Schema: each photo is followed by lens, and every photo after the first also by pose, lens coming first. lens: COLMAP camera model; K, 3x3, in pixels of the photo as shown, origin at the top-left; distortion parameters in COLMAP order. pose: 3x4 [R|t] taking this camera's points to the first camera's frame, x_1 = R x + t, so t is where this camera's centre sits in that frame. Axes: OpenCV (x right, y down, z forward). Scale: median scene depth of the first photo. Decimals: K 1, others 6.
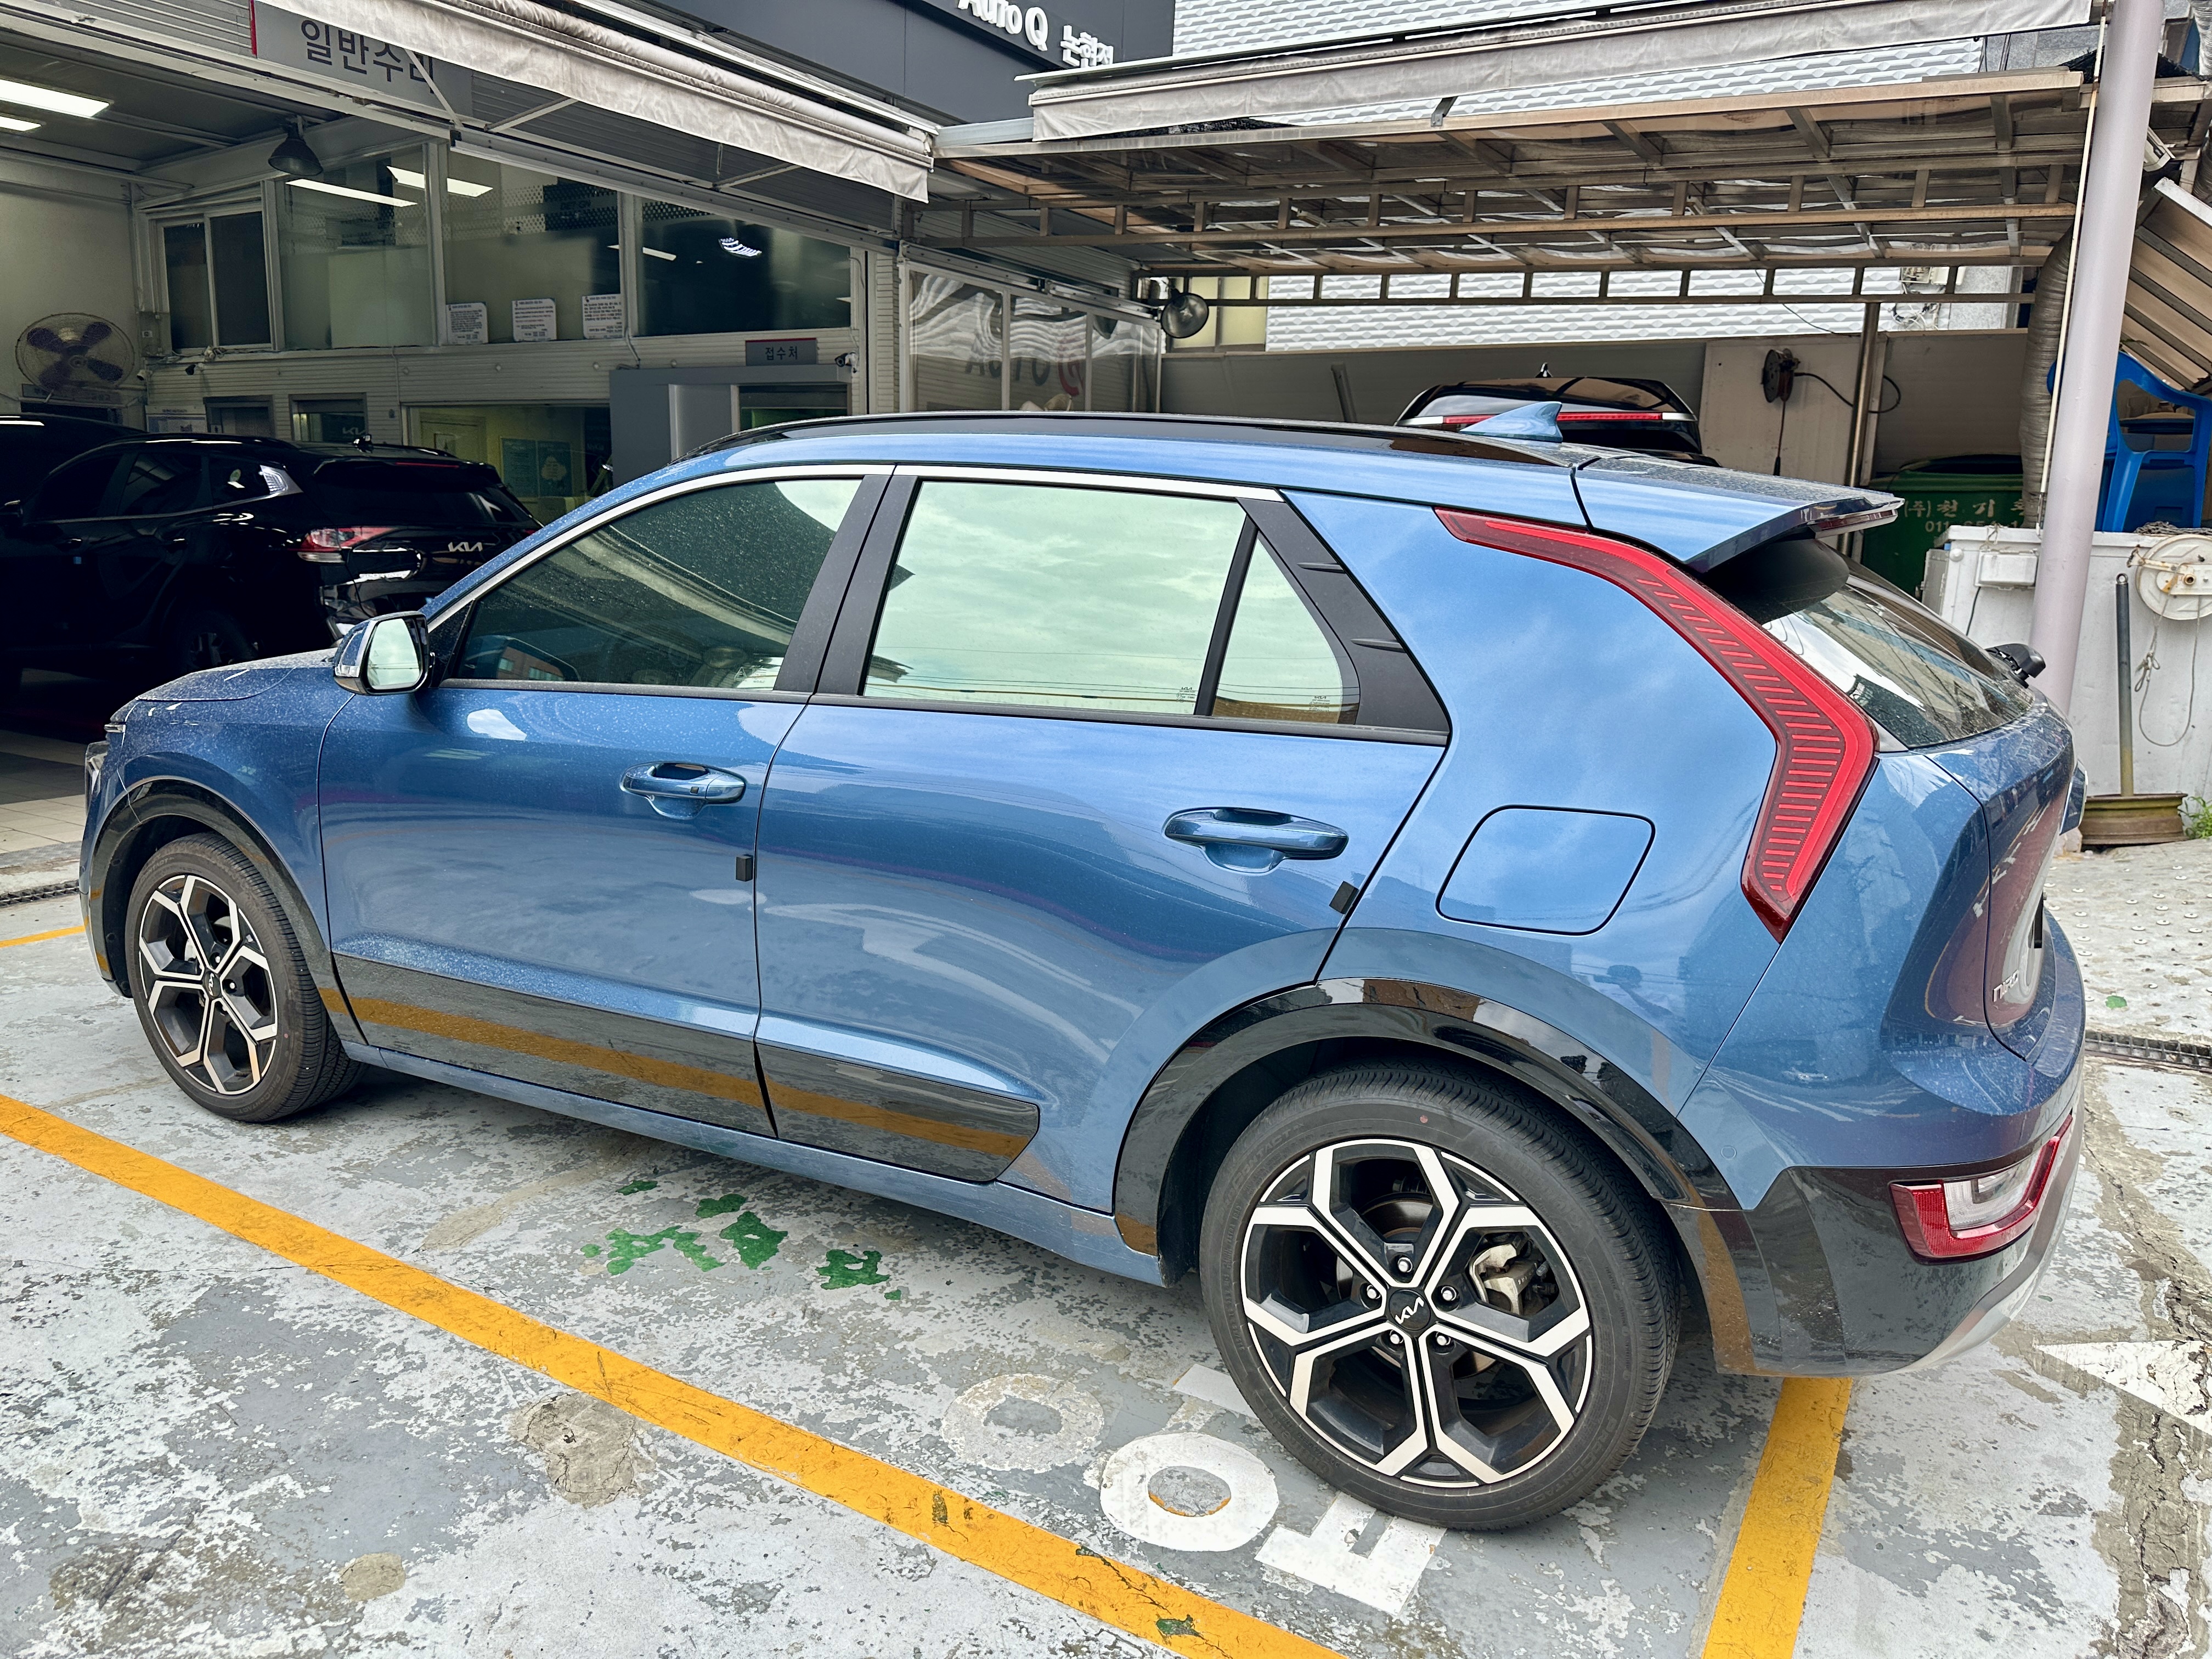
lens RADIAL K [[1560.5, 0, 1106.0], [0, 1560.5, 829.5], [0, 0, 1]] dist [0.003362, -0.000375]
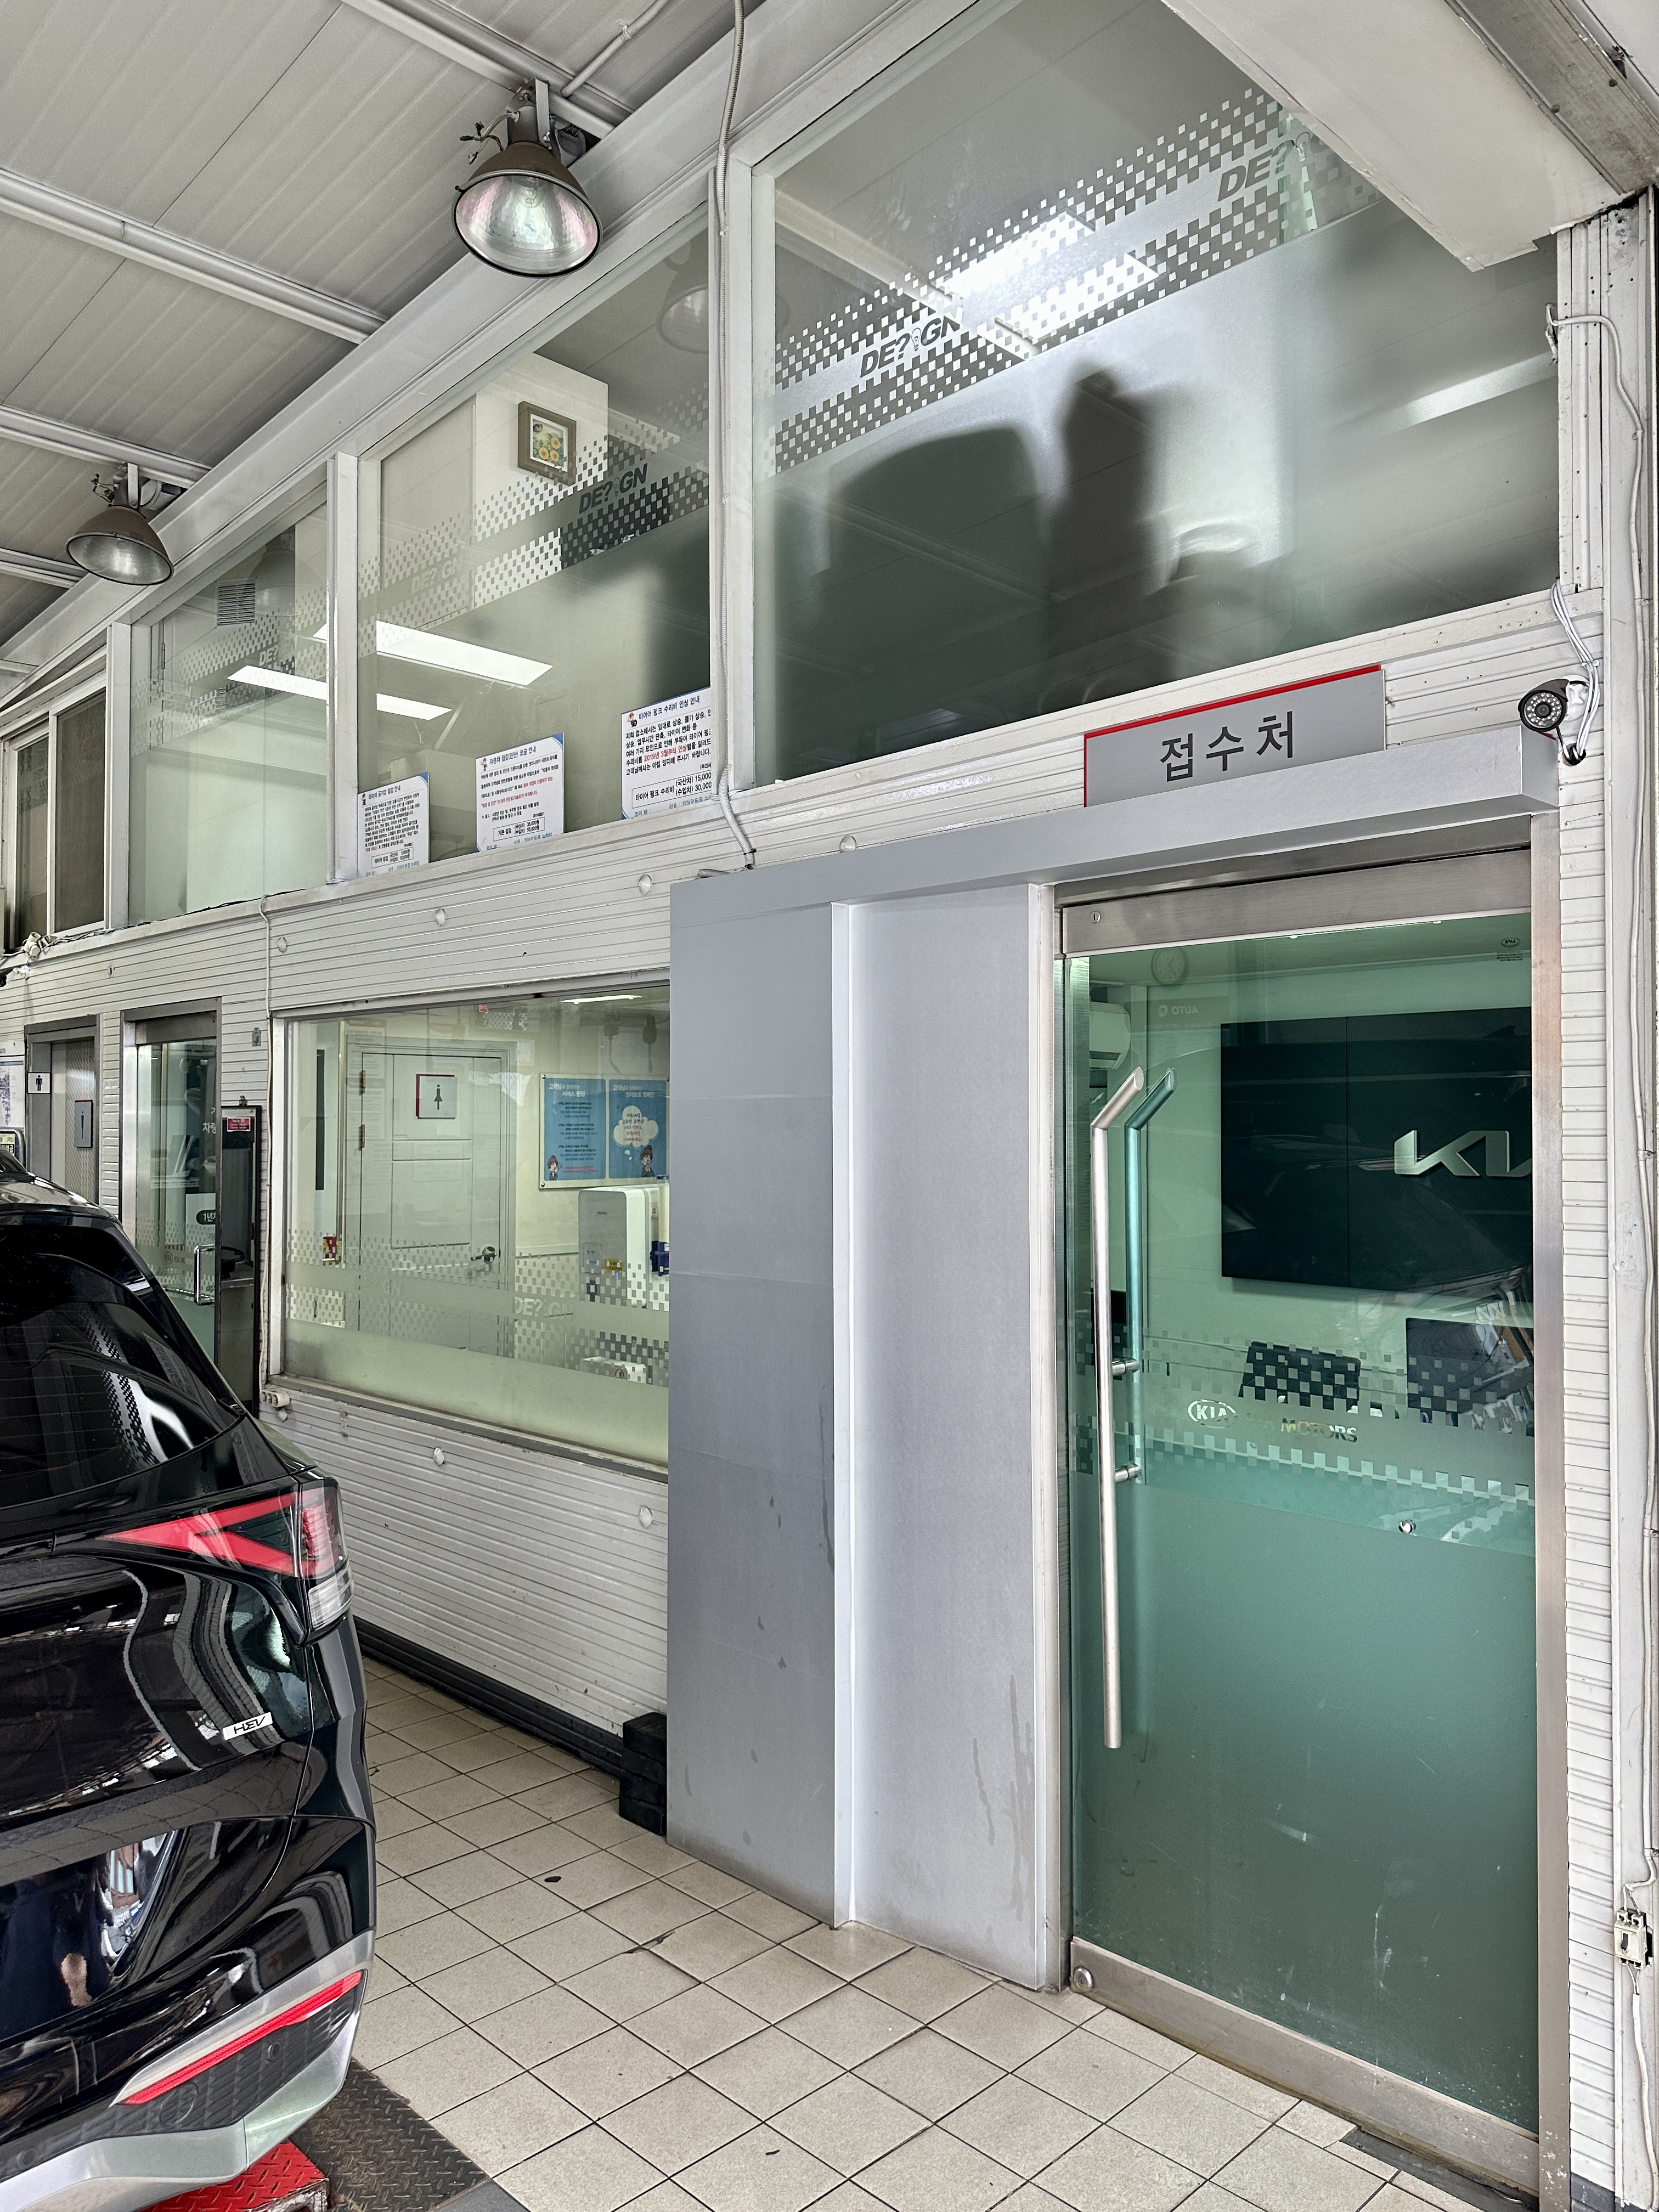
lens RADIAL K [[1560.5, 0, 829.5], [0, 1560.5, 1106.0], [0, 0, 1]] dist [0.003362, -0.000375]
pose [[0.963692, -0.029292, -0.265406, -0.185160], [-0.028680, 0.976860, -0.211950, -0.165614], [0.265473, 0.211867, 0.940551, 0.665387]]
